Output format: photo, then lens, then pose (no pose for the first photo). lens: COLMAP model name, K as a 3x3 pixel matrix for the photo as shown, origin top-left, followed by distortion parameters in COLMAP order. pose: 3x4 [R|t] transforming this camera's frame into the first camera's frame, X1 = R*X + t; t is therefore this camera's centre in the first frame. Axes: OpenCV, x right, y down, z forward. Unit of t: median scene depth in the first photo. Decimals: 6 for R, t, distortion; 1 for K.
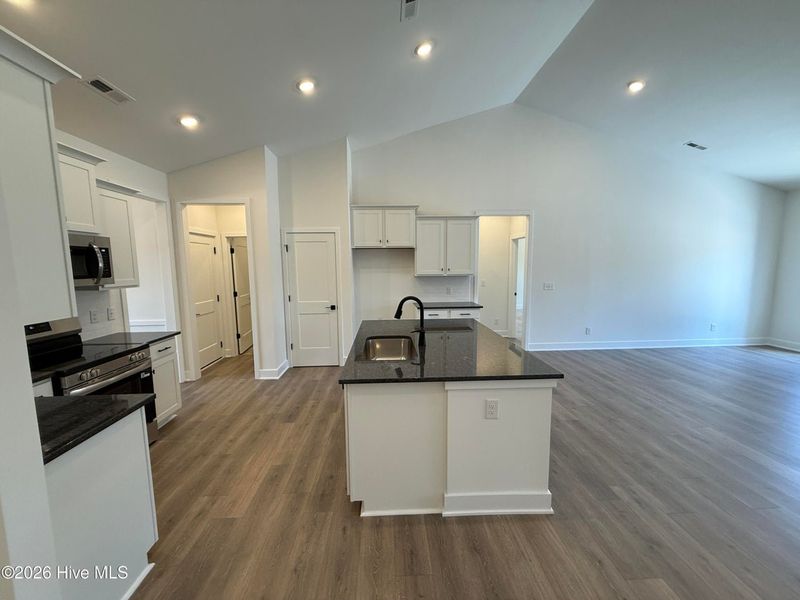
lens RADIAL K [[318.6, 0, 398.2], [0, 318.6, 300.3], [0, 0, 1]] dist [-0.001721, 0.000078]
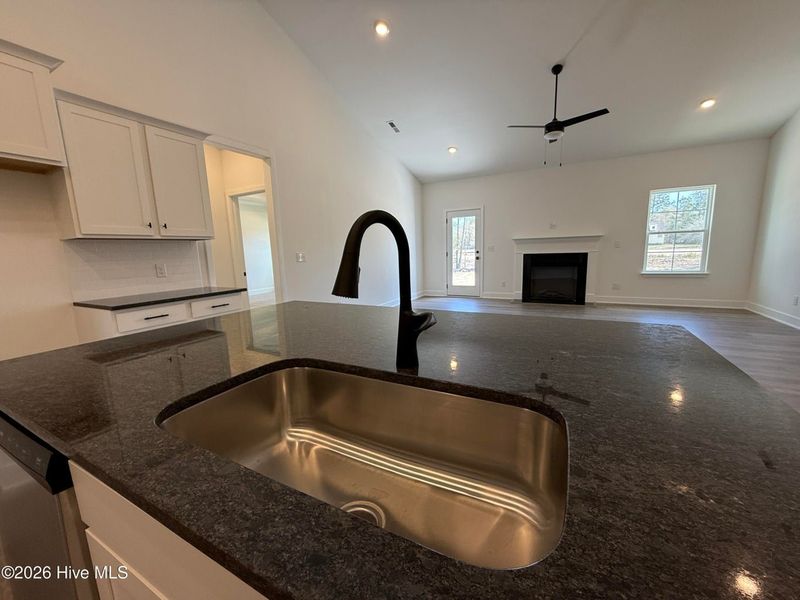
lens RADIAL K [[318.6, 0, 398.2], [0, 318.6, 300.3], [0, 0, 1]] dist [-0.001721, 0.000078]
pose [[0.505947, -0.143162, 0.850601, -0.167692], [0.124033, 0.987957, 0.092504, 0.033900], [-0.853600, 0.058700, 0.517611, 0.681797]]
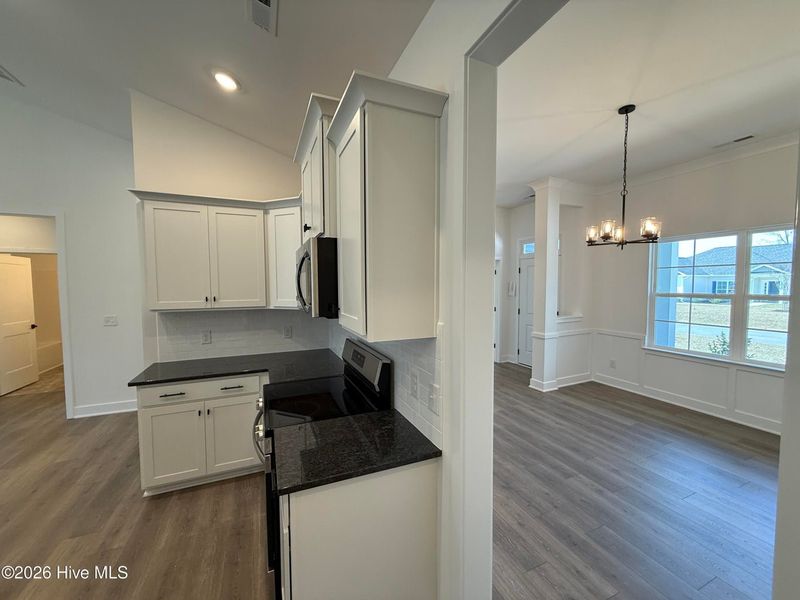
lens RADIAL K [[318.6, 0, 398.2], [0, 318.6, 300.3], [0, 0, 1]] dist [-0.001721, 0.000078]
pose [[-0.932433, 0.033054, -0.359827, -0.713262], [-0.026121, 0.987036, 0.158357, -0.152688], [0.360397, 0.157057, -0.919482, 1.363579]]
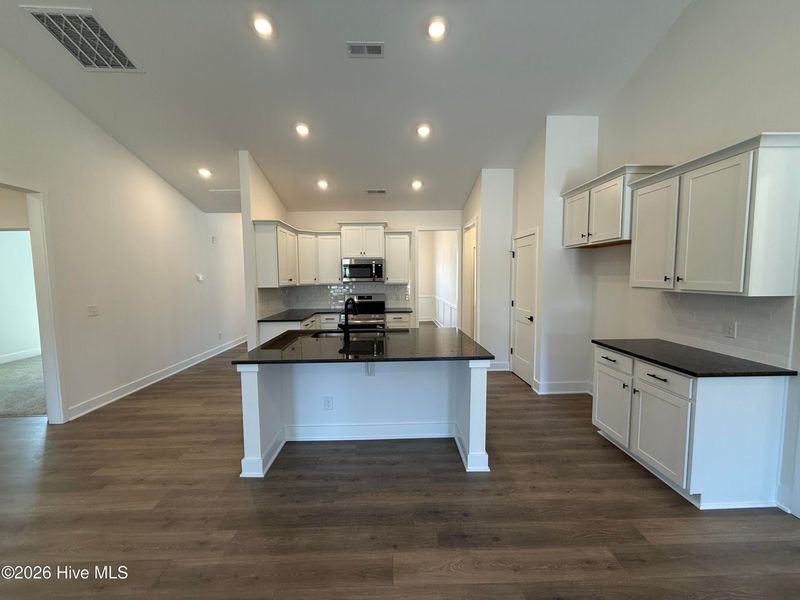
lens RADIAL K [[318.6, 0, 398.2], [0, 318.6, 300.3], [0, 0, 1]] dist [-0.001721, 0.000078]
pose [[-0.017749, 0.089143, -0.995861, 1.022858], [-0.101234, 0.990739, 0.090489, -0.106865], [0.994704, 0.102421, -0.008561, 0.968090]]
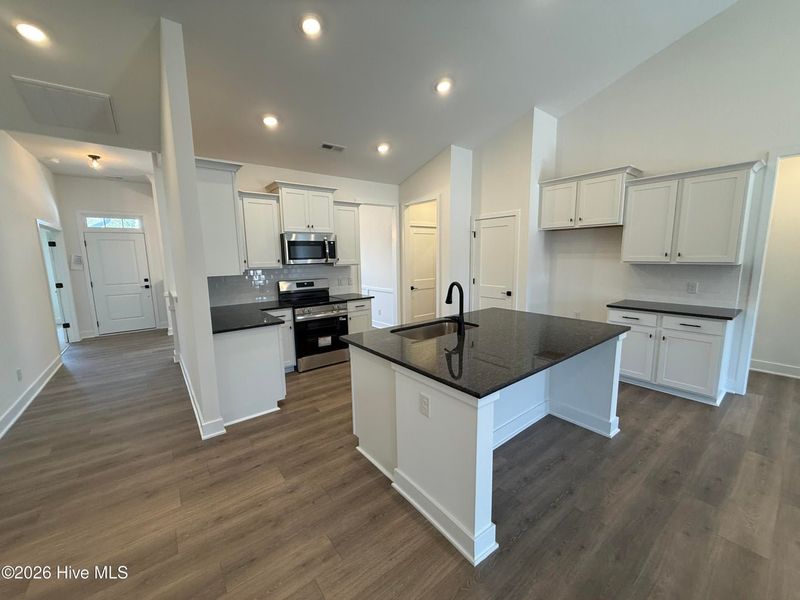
lens RADIAL K [[318.6, 0, 398.2], [0, 318.6, 300.3], [0, 0, 1]] dist [-0.001721, 0.000078]
pose [[0.580939, 0.117653, -0.805399, 0.585373], [-0.080506, 0.992952, 0.086981, -0.021787], [0.809956, 0.014309, 0.586316, 0.236273]]
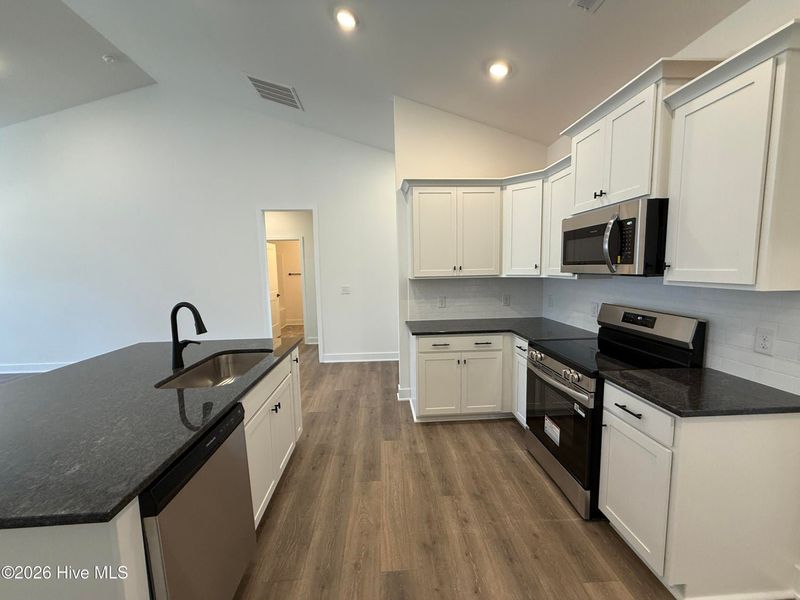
lens RADIAL K [[318.6, 0, 398.2], [0, 318.6, 300.3], [0, 0, 1]] dist [-0.001721, 0.000078]
pose [[-0.999464, 0.030760, -0.011243, -0.356453], [0.027655, 0.976568, 0.213423, -0.127561], [0.017545, 0.212998, -0.976895, 1.390841]]
